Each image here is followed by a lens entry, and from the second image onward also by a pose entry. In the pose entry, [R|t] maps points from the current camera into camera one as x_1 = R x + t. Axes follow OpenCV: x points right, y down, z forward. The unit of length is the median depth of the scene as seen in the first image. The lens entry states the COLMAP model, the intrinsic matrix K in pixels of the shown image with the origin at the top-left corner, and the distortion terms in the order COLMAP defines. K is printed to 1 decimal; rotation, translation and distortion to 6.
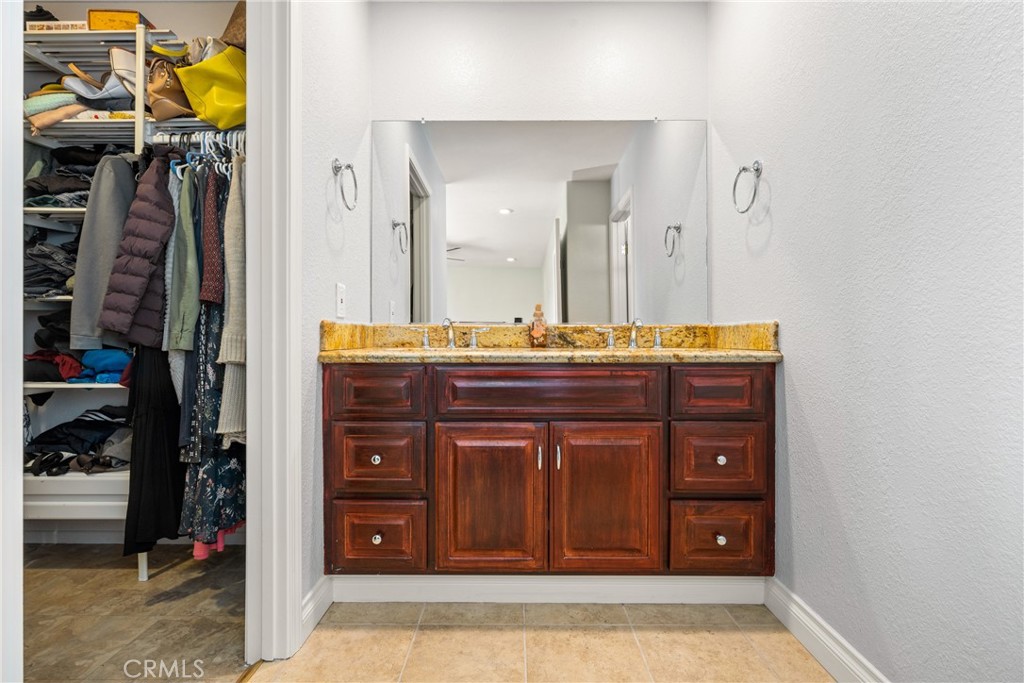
lens RADIAL K [[477.3, 0, 512.0], [0, 477.3, 341.5], [0, 0, 1]] dist [-0.001124, 0.000094]
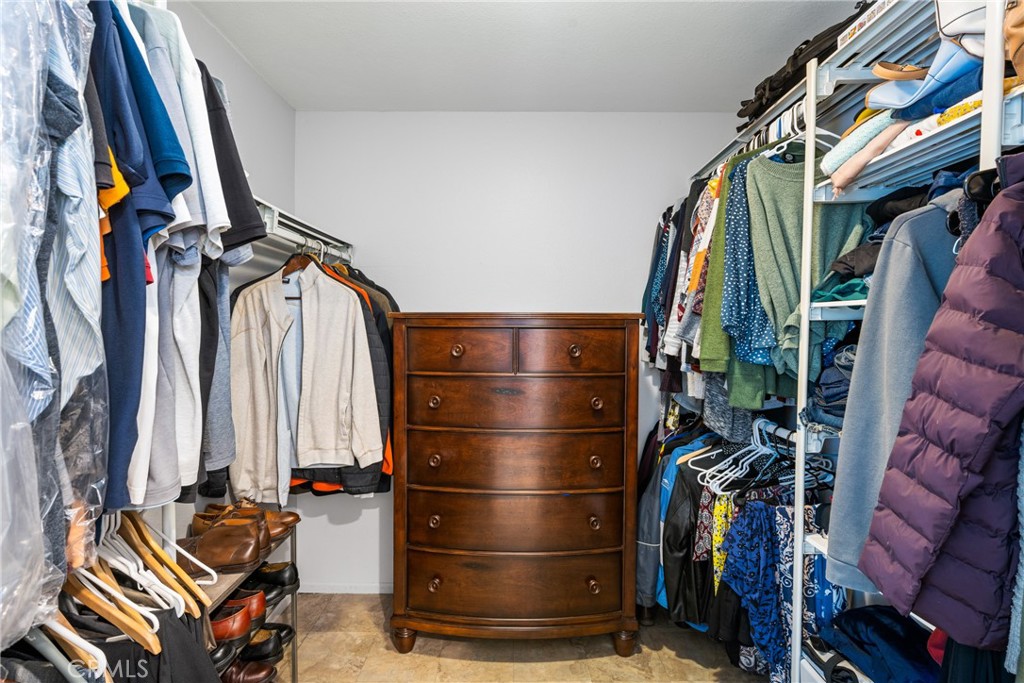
lens RADIAL K [[477.3, 0, 512.0], [0, 477.3, 341.5], [0, 0, 1]] dist [-0.001124, 0.000094]
pose [[0.002110, 0.024614, -0.999695, -0.314808], [-0.005347, 0.999683, 0.024603, -0.245390], [0.999983, 0.005294, 0.002241, 0.540988]]
